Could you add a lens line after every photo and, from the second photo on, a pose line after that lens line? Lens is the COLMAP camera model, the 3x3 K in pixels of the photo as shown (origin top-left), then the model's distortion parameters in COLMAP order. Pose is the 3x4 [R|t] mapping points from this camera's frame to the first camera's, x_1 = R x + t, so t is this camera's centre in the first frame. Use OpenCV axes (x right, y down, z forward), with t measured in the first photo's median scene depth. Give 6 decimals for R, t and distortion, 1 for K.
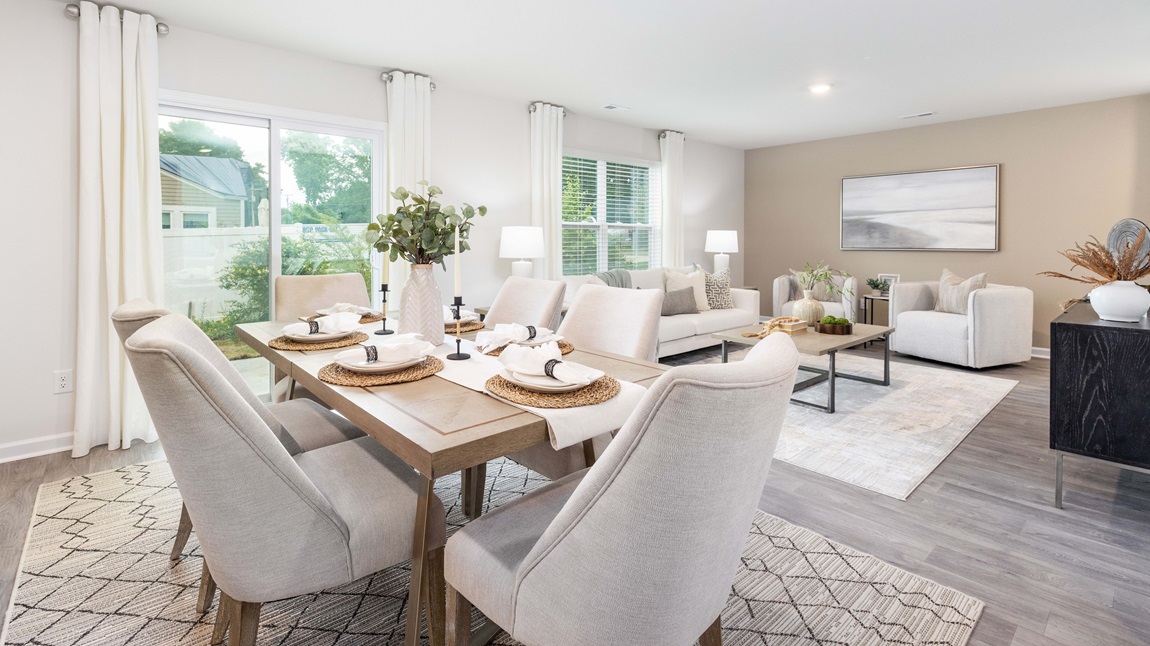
lens RADIAL K [[516.0, 0, 541.4], [0, 516.0, 252.8], [0, 0, 1]] dist [0.000875, 0.000034]
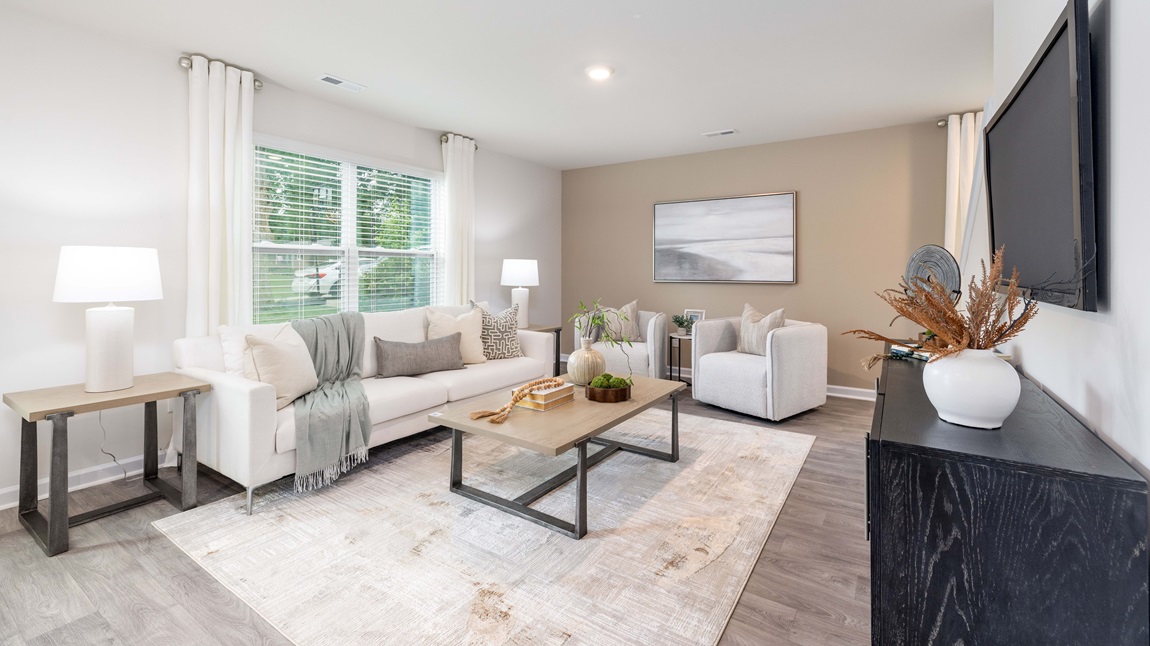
lens RADIAL K [[482.8, 0, 571.3], [0, 482.8, 273.9], [0, 0, 1]] dist [0.000845, -0.000049]
pose [[0.960608, 0.001033, 0.277907, 0.251270], [0.003949, 0.999841, -0.017366, -0.007199], [-0.277880, 0.017779, 0.960451, 0.272886]]
